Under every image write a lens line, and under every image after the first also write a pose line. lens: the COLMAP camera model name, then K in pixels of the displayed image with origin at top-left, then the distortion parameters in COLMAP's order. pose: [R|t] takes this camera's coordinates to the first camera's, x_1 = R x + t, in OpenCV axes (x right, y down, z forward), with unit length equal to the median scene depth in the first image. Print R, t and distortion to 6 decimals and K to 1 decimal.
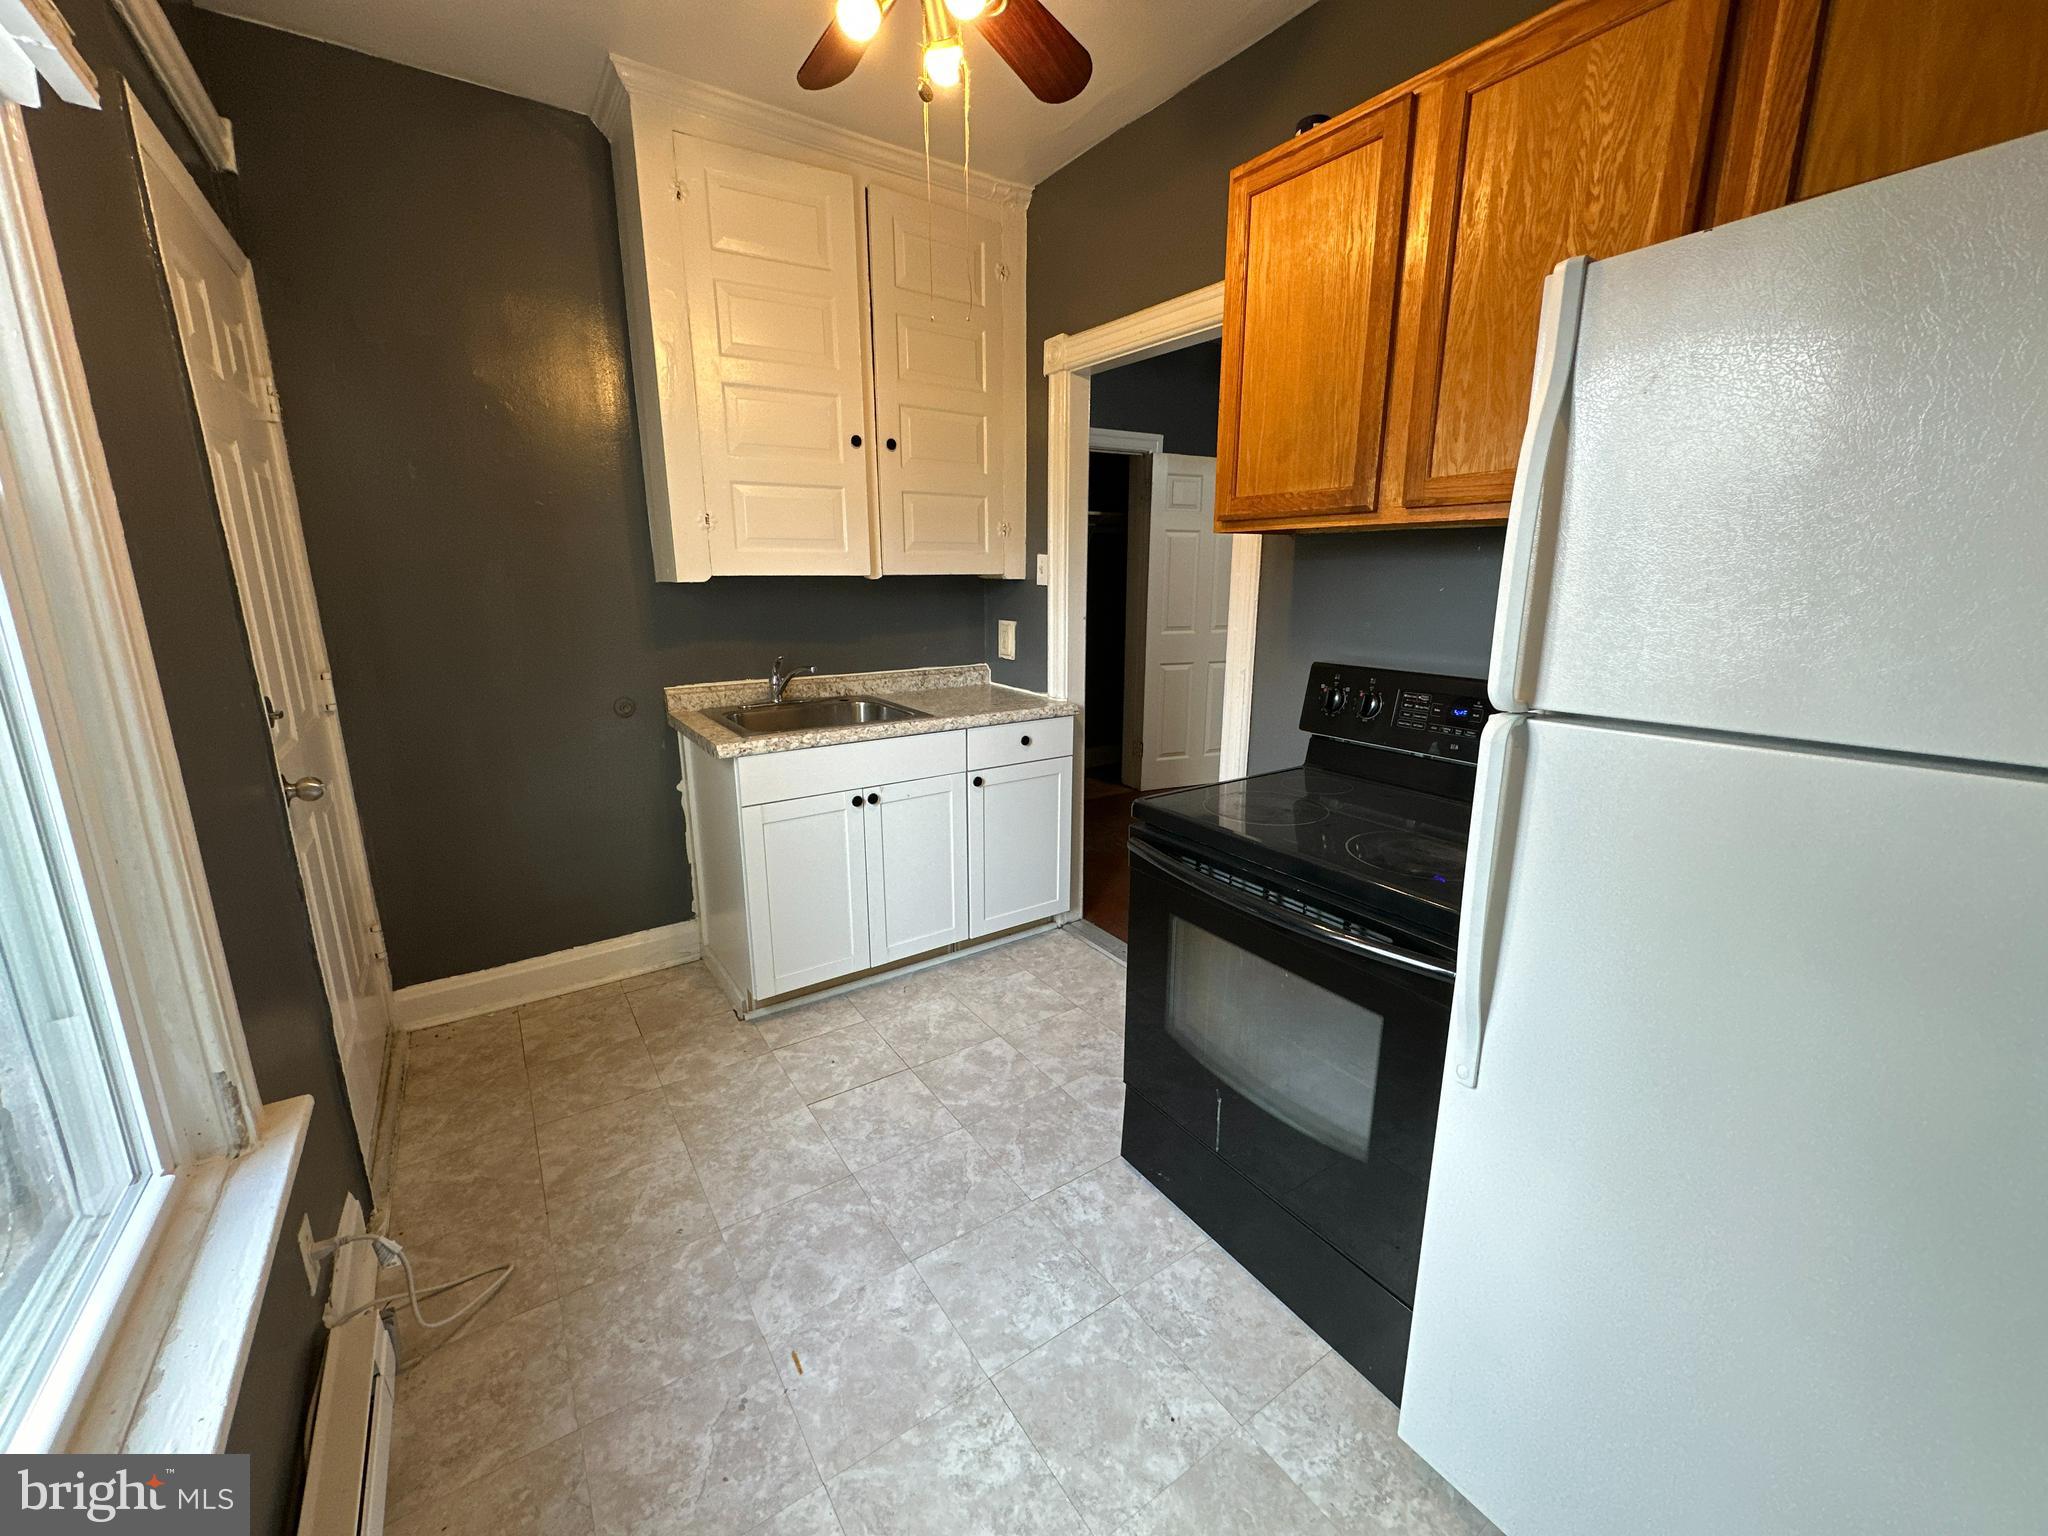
lens RADIAL K [[812.2, 0, 1024.0], [0, 812.2, 768.0], [0, 0, 1]] dist [-0.000929, 0.000087]
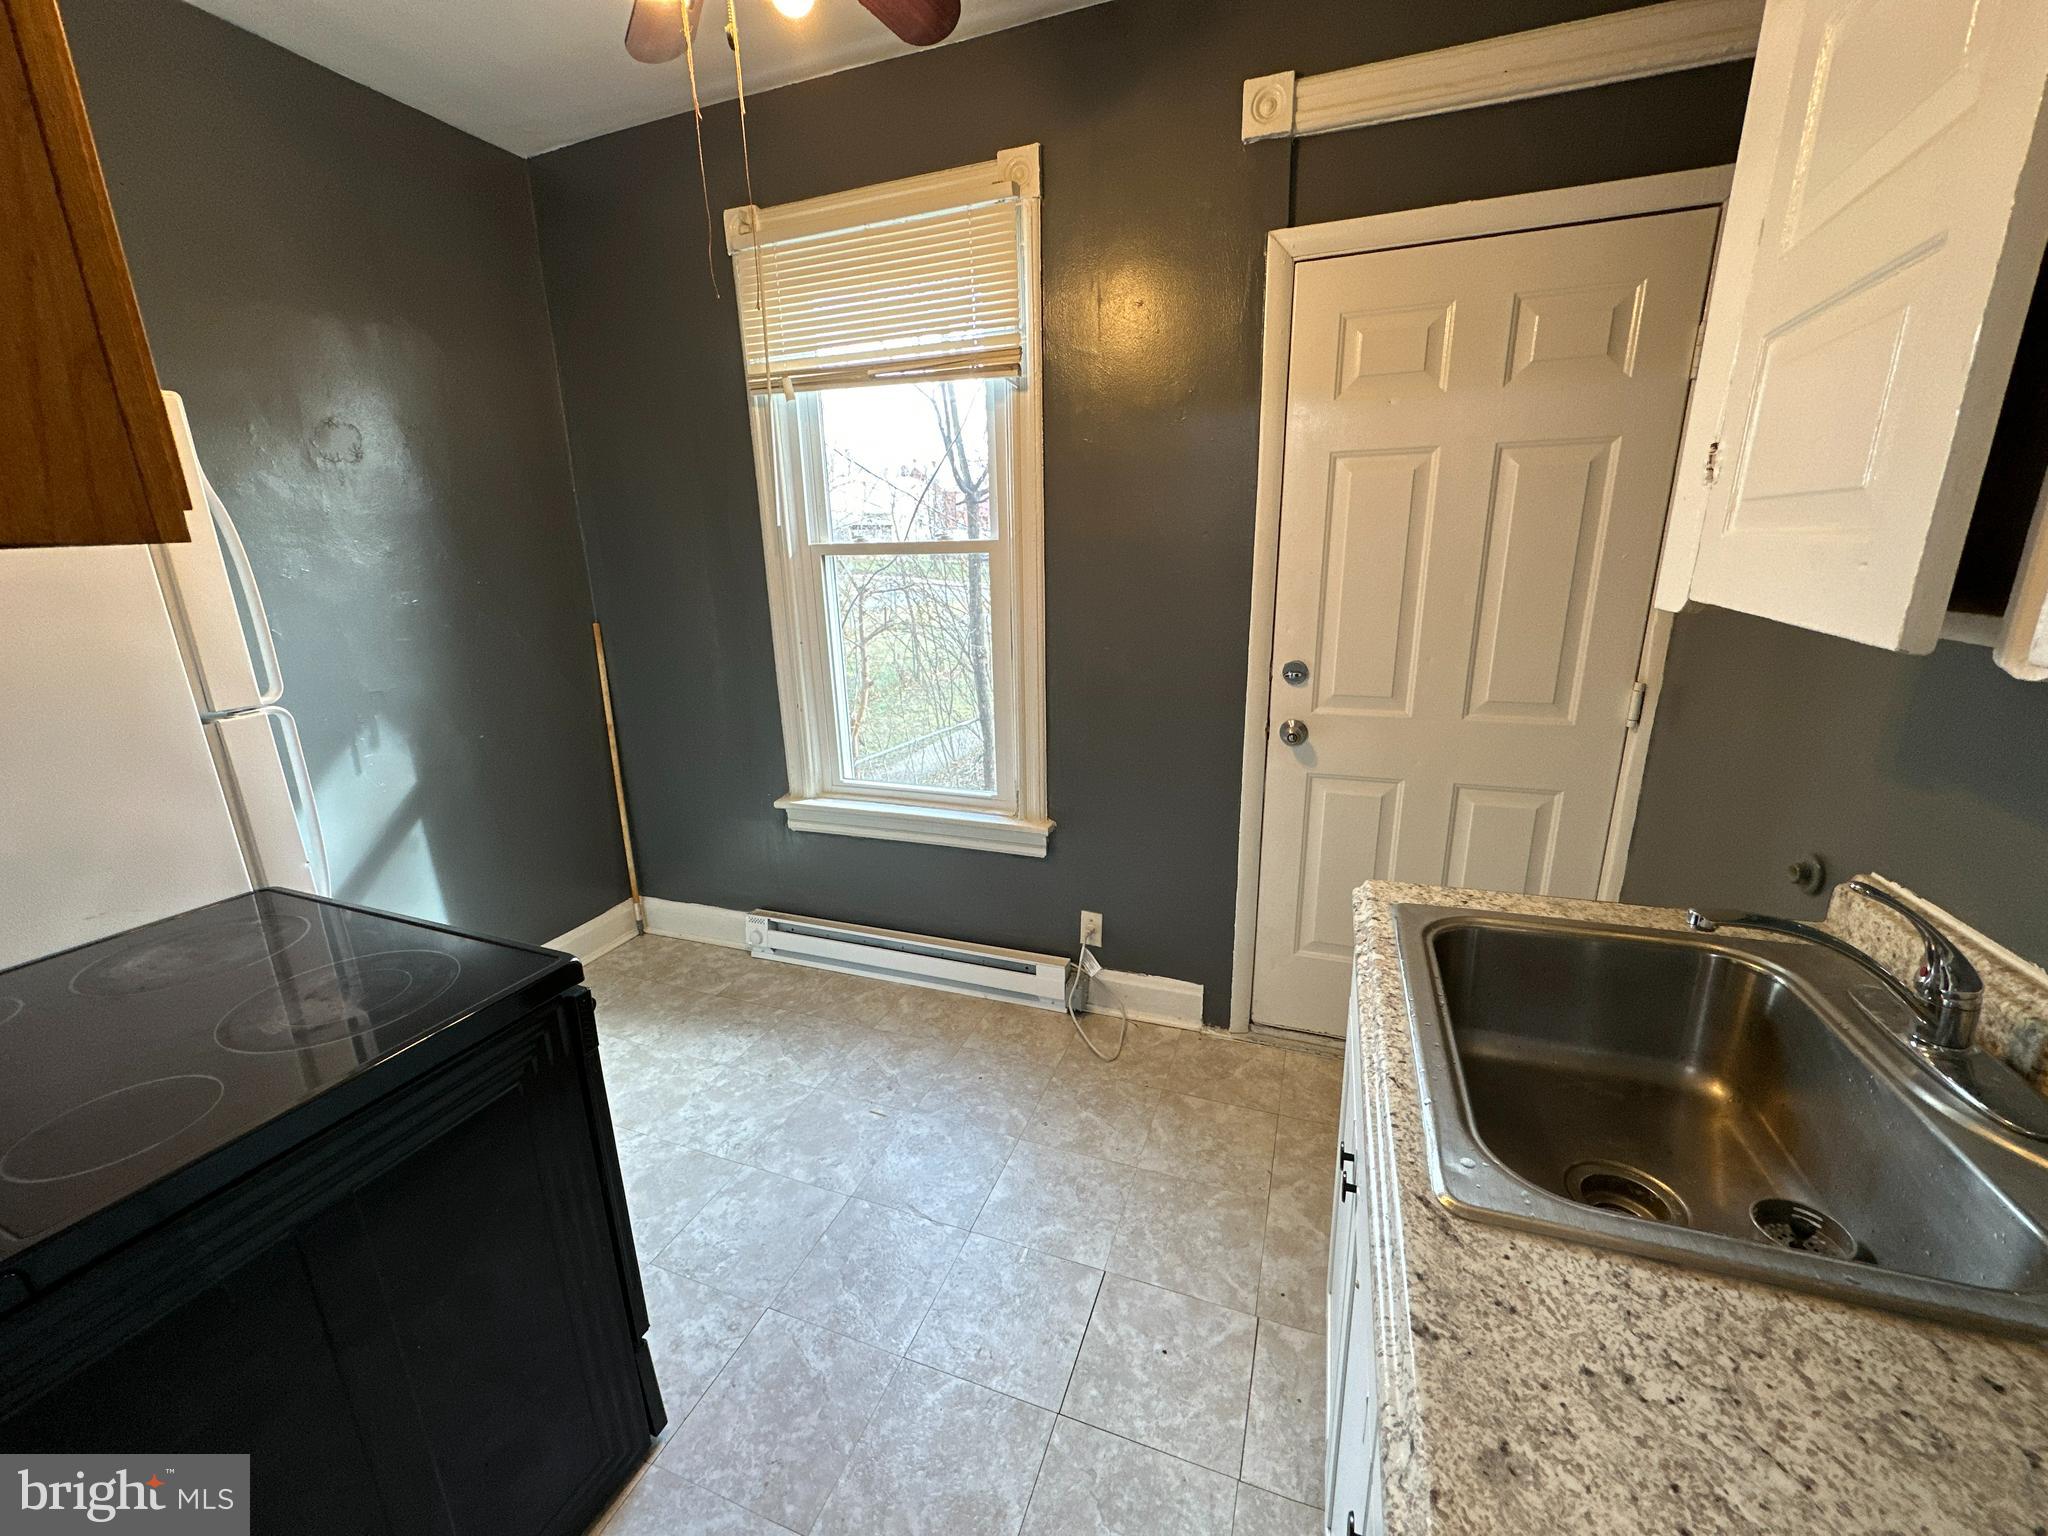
lens RADIAL K [[814.3, 0, 1019.8], [0, 814.3, 767.2], [0, 0, 1]] dist [-0.002569, -0.000501]
pose [[-0.821286, 0.168364, -0.545109, 0.165790], [-0.111599, 0.889597, 0.442903, -0.405438], [0.559496, 0.424583, -0.711824, 1.514572]]
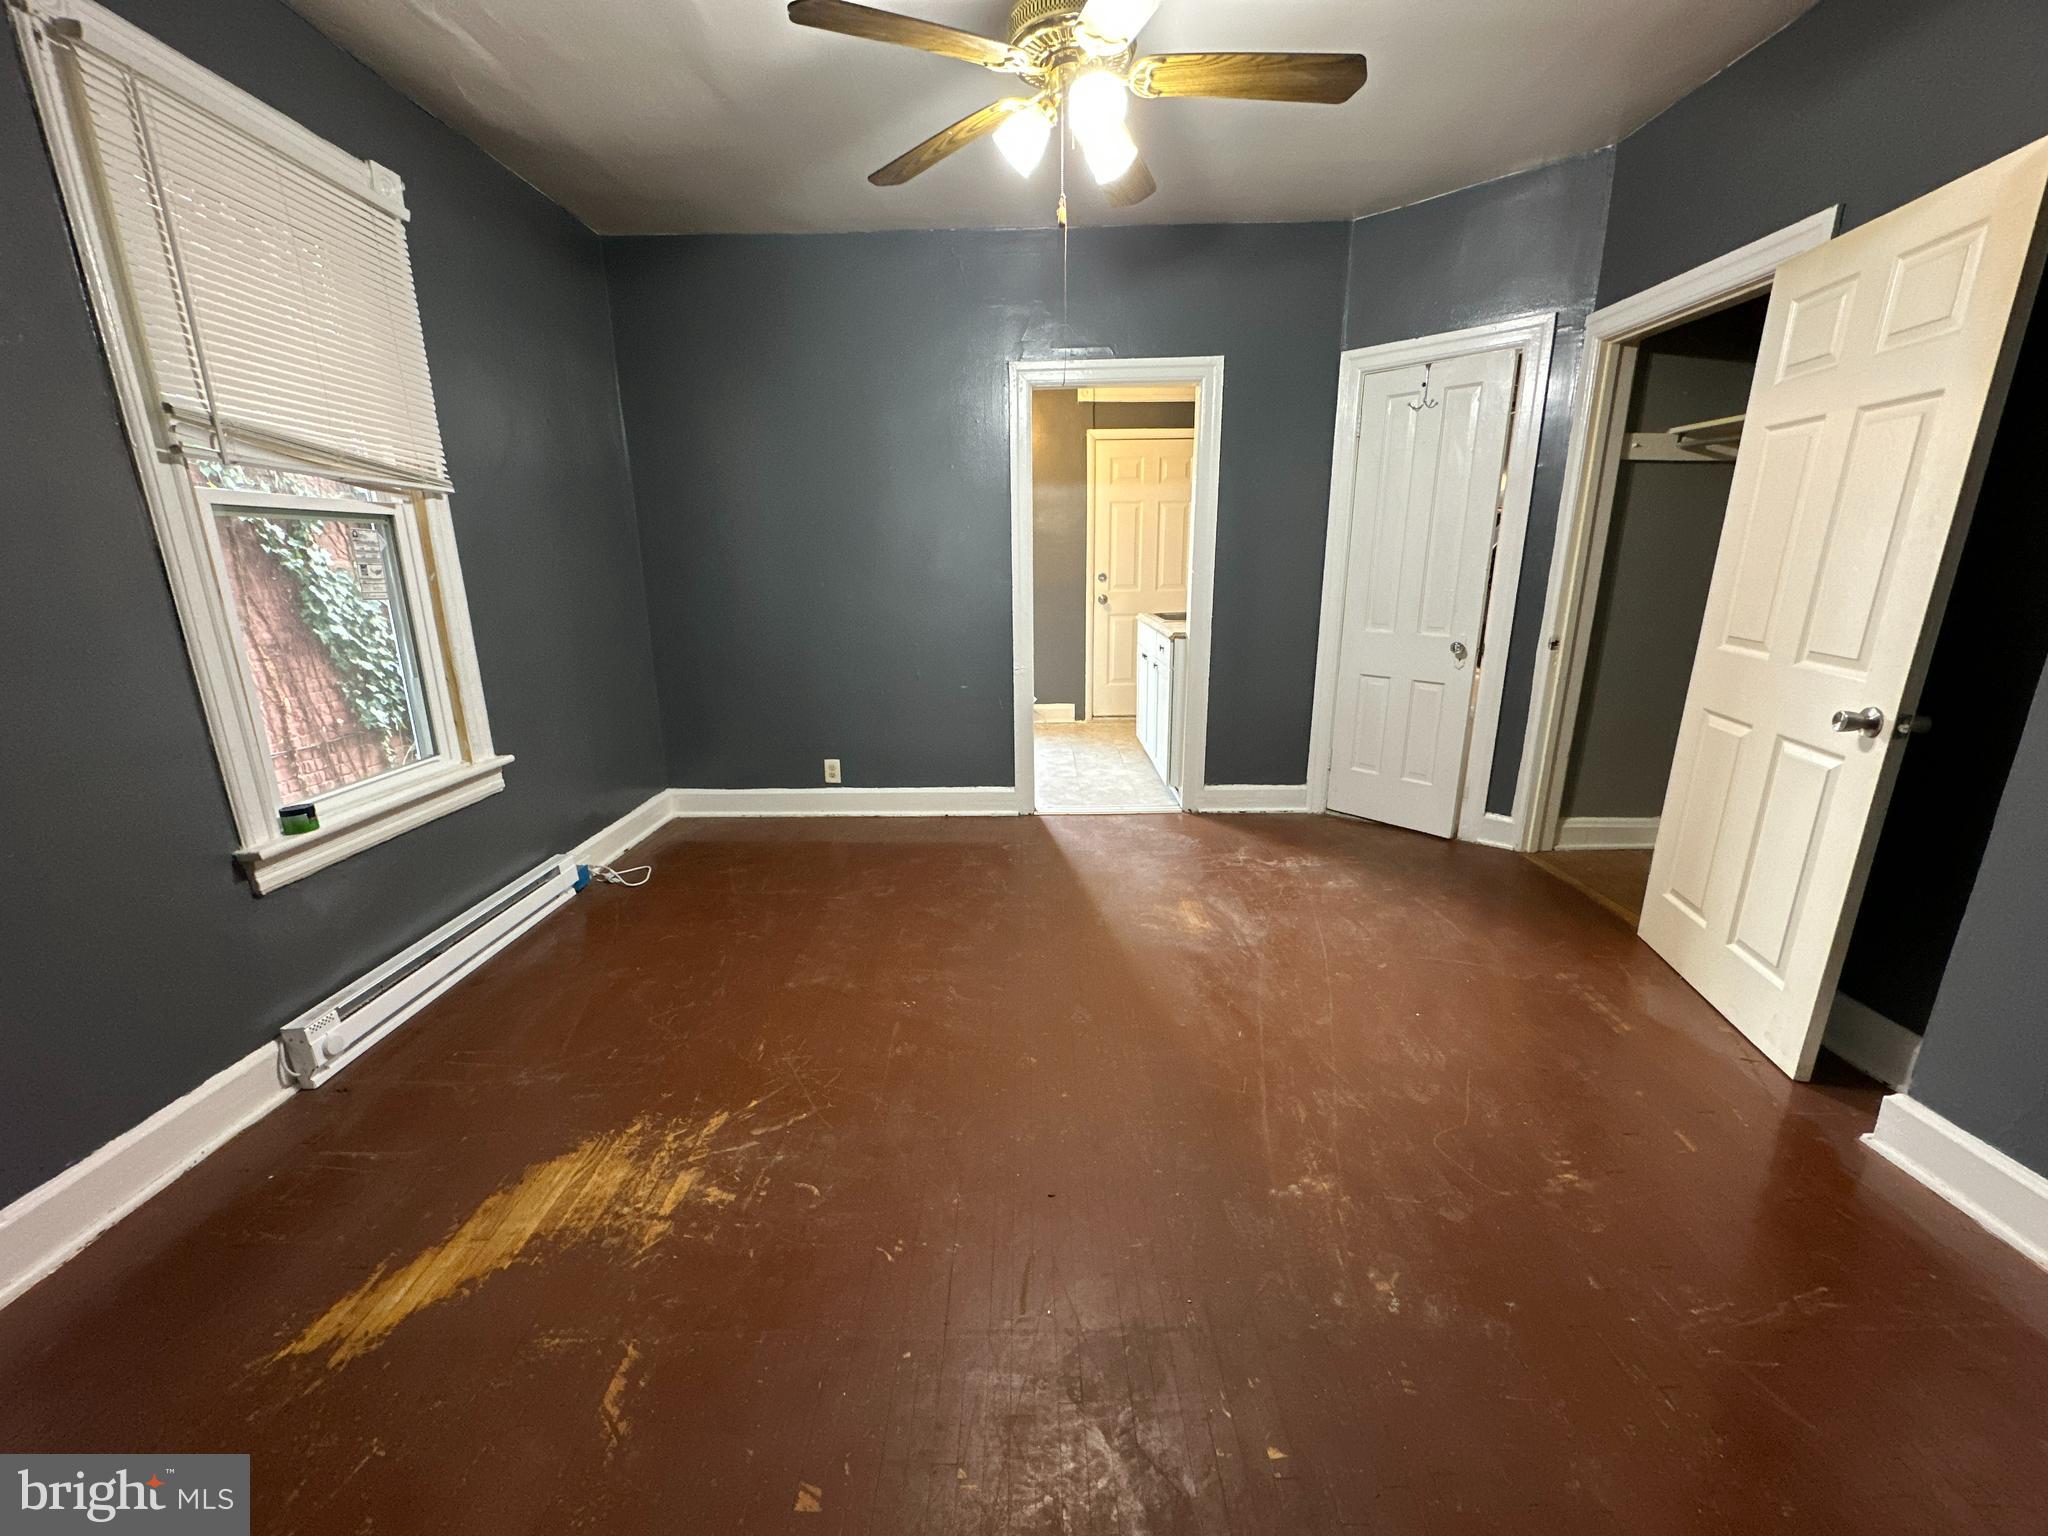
lens RADIAL K [[814.3, 0, 1019.8], [0, 814.3, 767.2], [0, 0, 1]] dist [-0.002569, -0.000501]
pose [[-0.577984, 0.217960, -0.786402, 2.136449], [-0.179215, 0.906242, 0.382893, -0.561755], [0.796126, 0.362241, -0.484732, 2.460449]]
